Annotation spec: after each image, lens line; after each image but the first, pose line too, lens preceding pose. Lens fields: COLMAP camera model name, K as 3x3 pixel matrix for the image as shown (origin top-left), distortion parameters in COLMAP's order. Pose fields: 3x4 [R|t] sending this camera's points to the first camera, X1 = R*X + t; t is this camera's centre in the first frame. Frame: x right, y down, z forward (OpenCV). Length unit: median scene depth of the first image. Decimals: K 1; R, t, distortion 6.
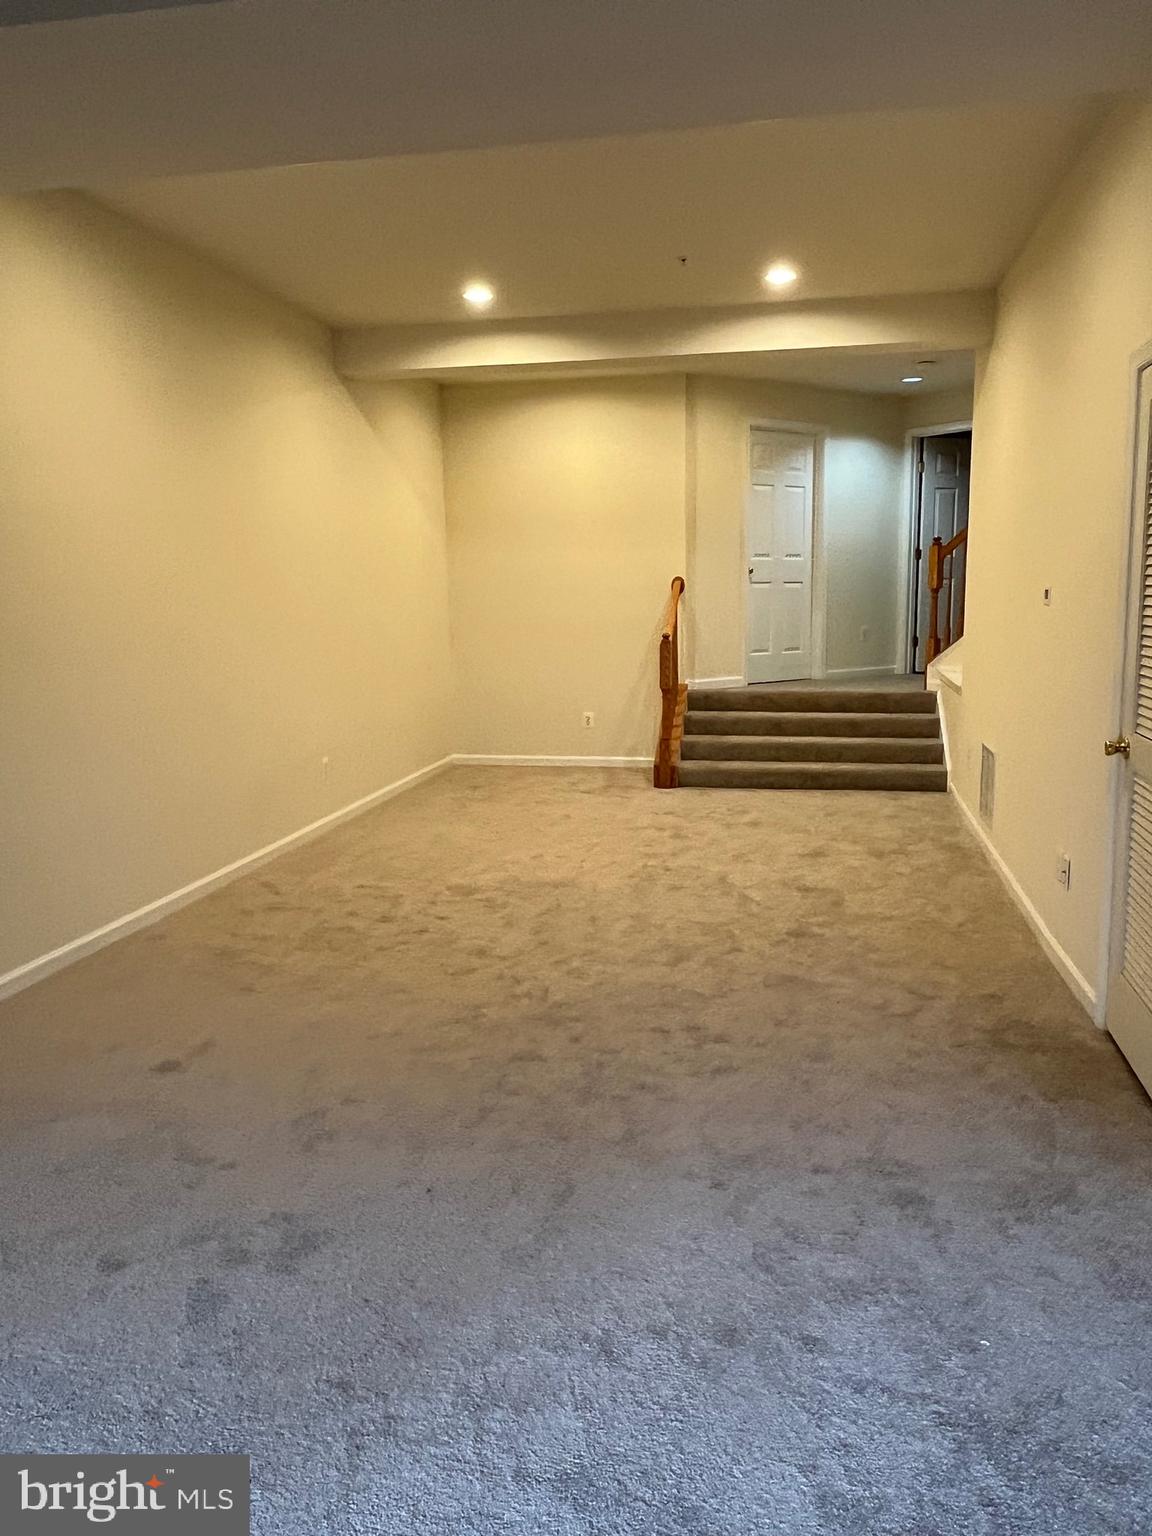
lens RADIAL K [[1105.5, 0, 577.9], [0, 1105.5, 768.3], [0, 0, 1]] dist [-0.000412, -0.004617]
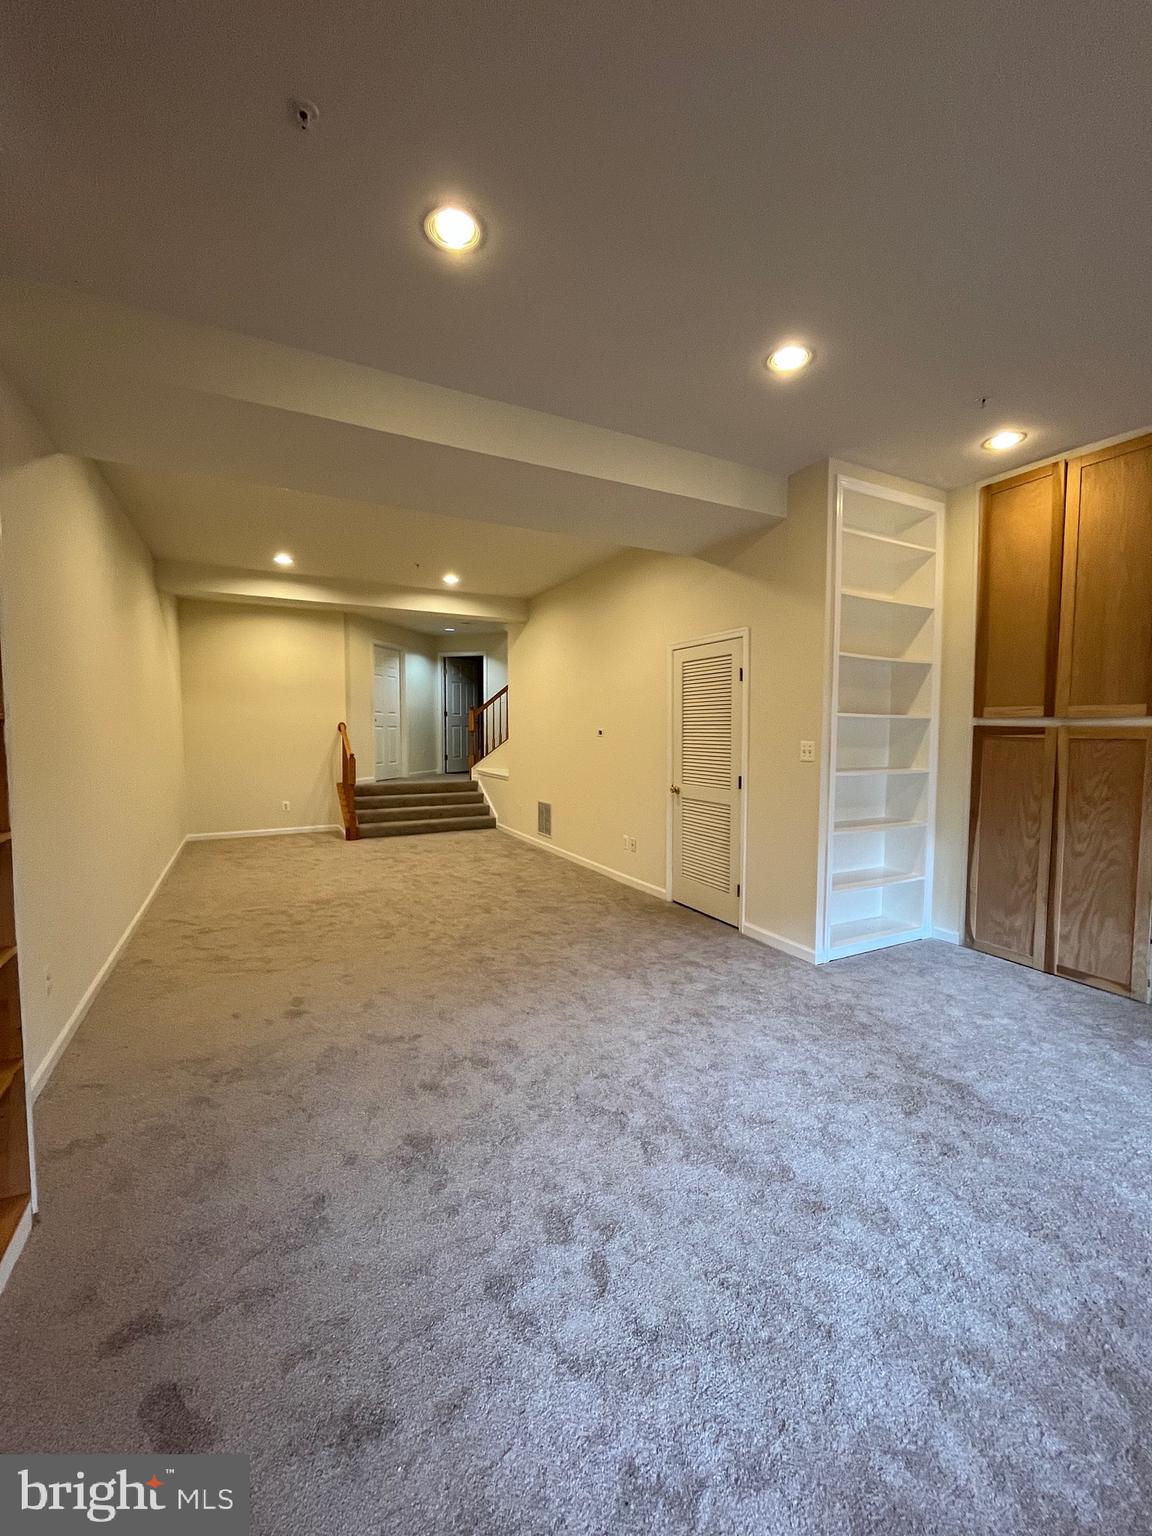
lens RADIAL K [[618.9, 0, 575.2], [0, 618.9, 765.5], [0, 0, 1]] dist [0.002287, 0.000043]
pose [[0.779272, -0.022259, 0.626290, -0.376117], [0.090071, 0.992971, -0.076781, 0.010177], [-0.620179, 0.116244, 0.775800, -0.000733]]
